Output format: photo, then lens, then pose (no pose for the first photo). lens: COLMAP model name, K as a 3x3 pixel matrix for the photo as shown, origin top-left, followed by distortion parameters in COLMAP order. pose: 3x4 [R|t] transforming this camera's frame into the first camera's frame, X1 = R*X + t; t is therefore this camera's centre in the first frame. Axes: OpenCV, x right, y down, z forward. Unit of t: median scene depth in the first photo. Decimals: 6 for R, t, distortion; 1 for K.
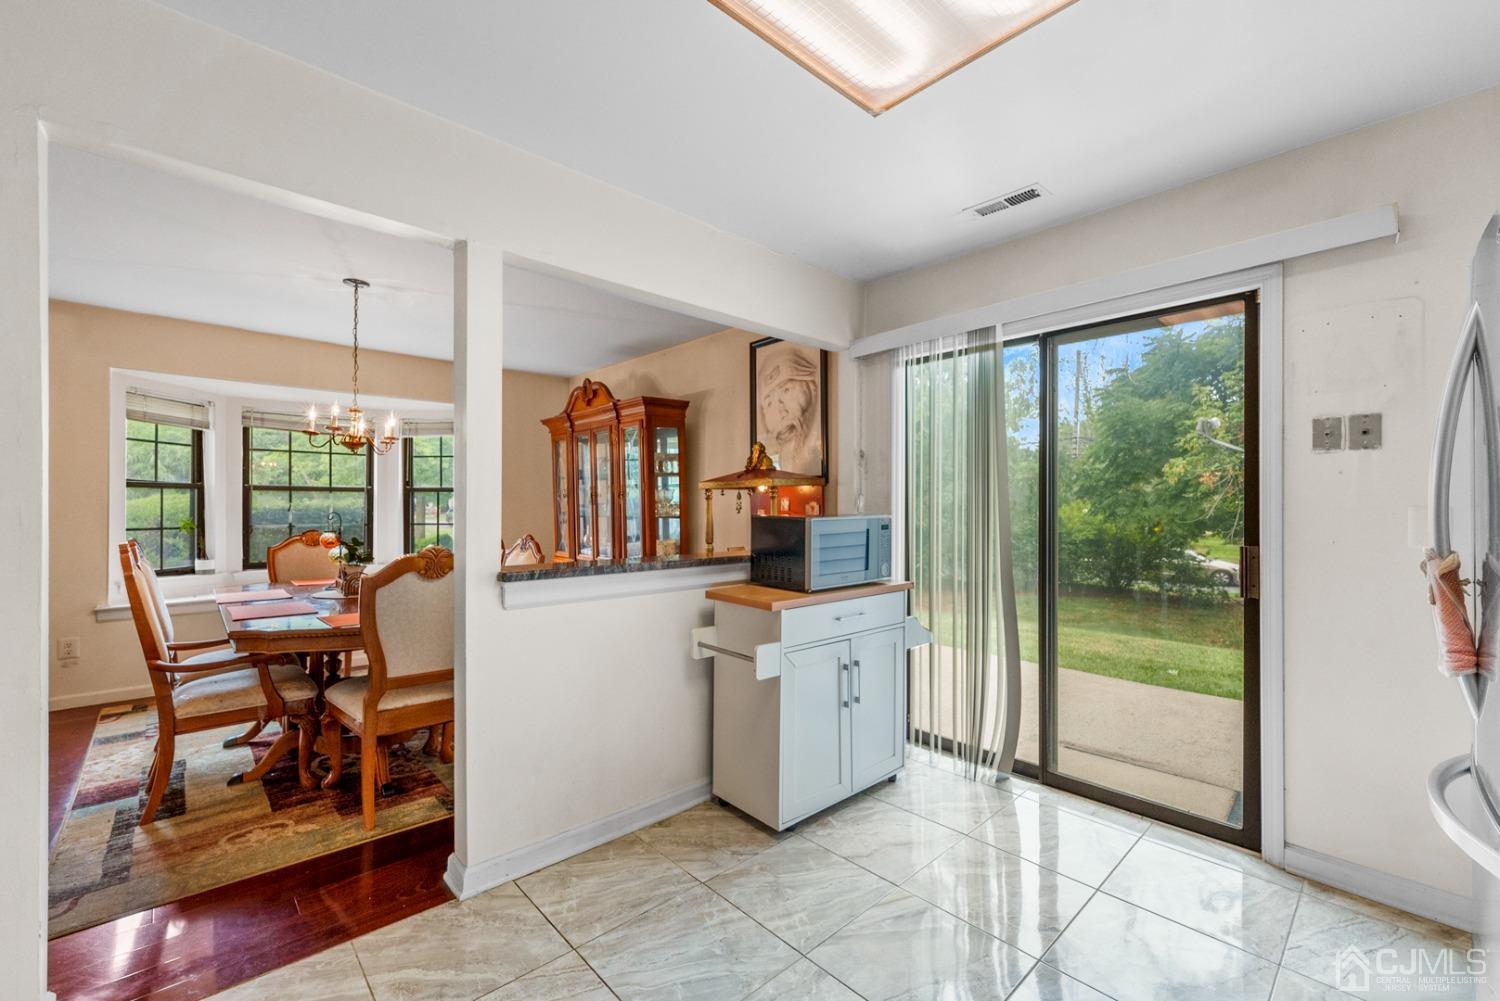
lens RADIAL K [[613.2, 0, 745.8], [0, 613.2, 516.0], [0, 0, 1]] dist [-0.001460, -0.000927]
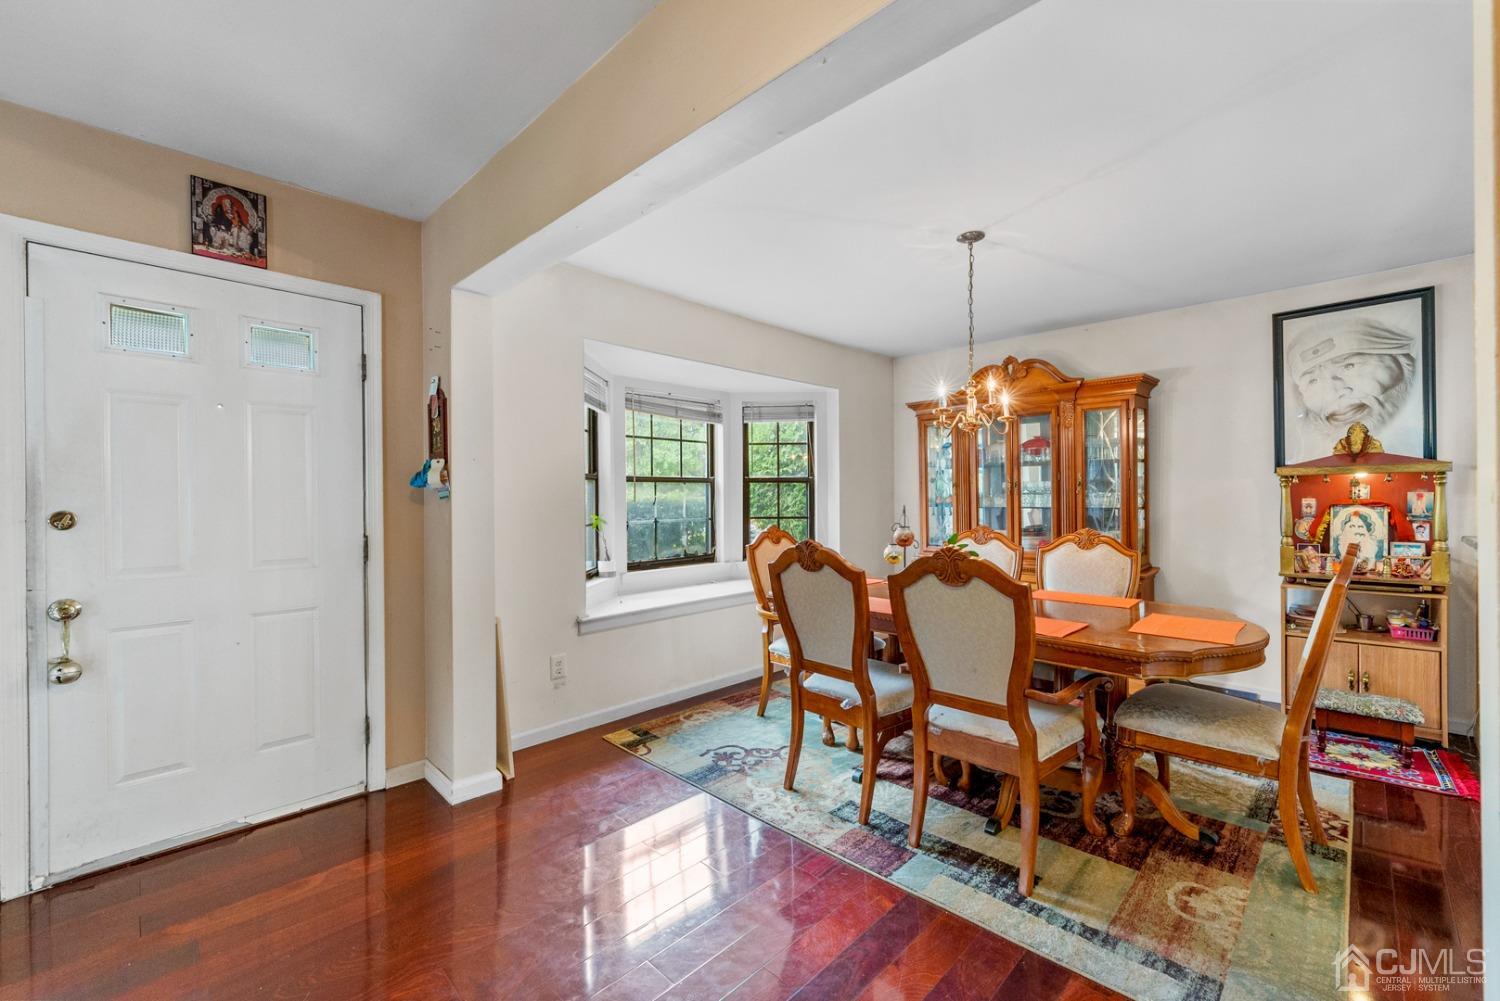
lens RADIAL K [[613.2, 0, 743.5], [0, 613.2, 495.3], [0, 0, 1]] dist [-0.001460, -0.000927]
pose [[0.999869, -0.015985, 0.002517, -0.819377], [0.015991, 0.999869, -0.002330, -0.025367], [-0.002479, 0.002370, 0.999994, 0.098608]]
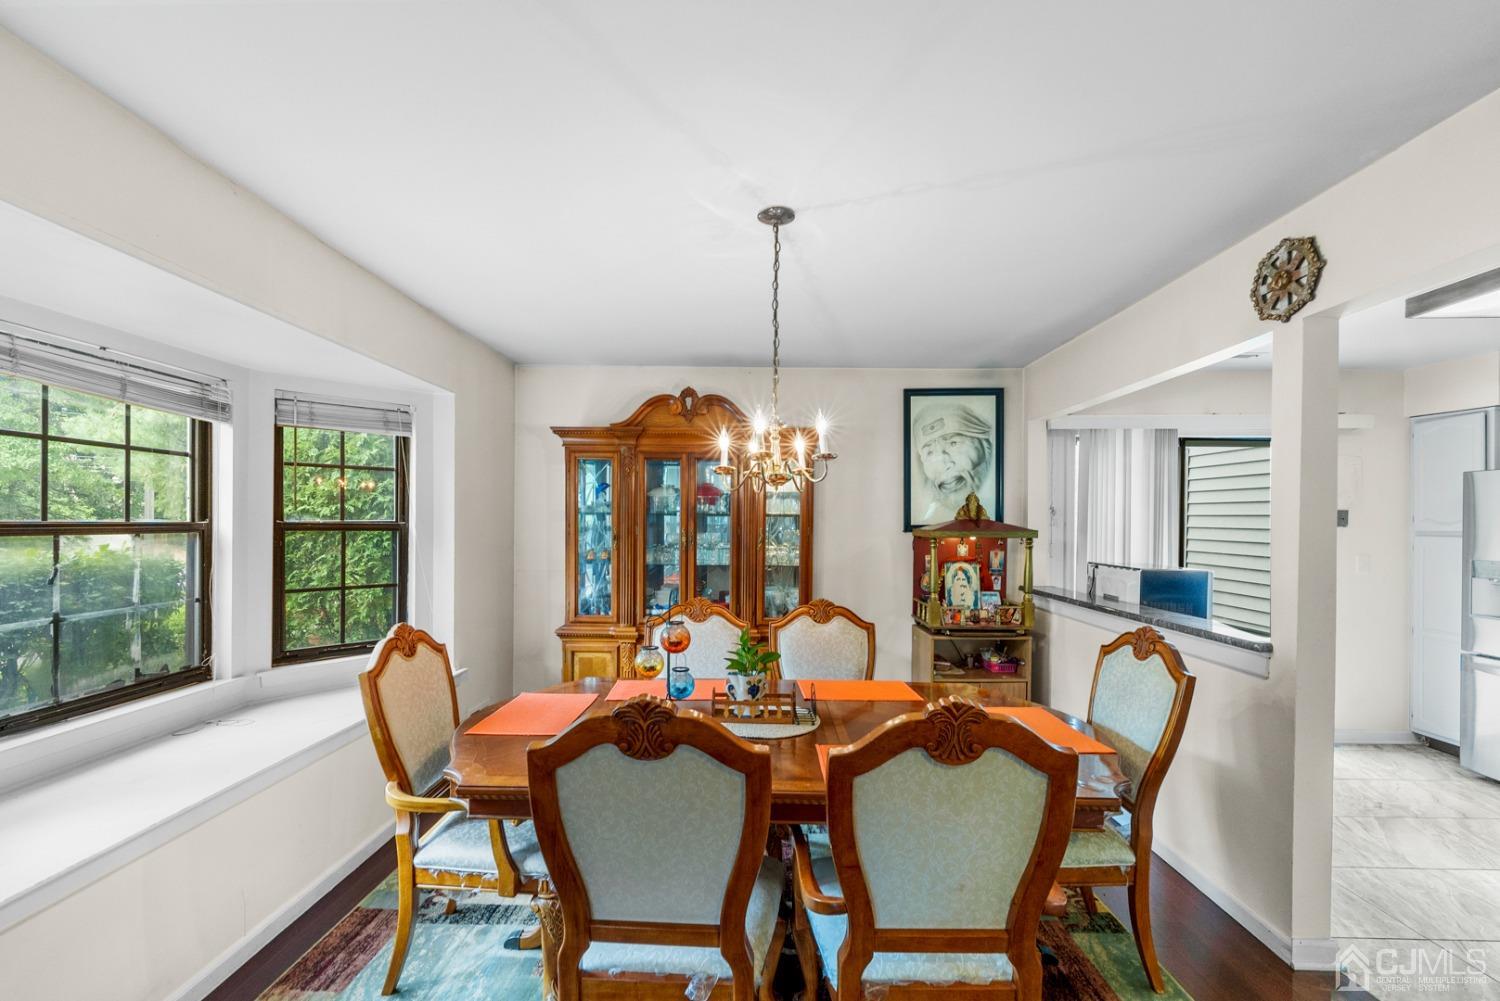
lens RADIAL K [[613.2, 0, 729.0], [0, 613.2, 516.6], [0, 0, 1]] dist [-0.001460, -0.000927]
pose [[0.712904, -0.000037, 0.701262, -0.949204], [-0.000261, 1.000000, 0.000319, -0.075415], [-0.701262, -0.000411, 0.712903, 0.503229]]
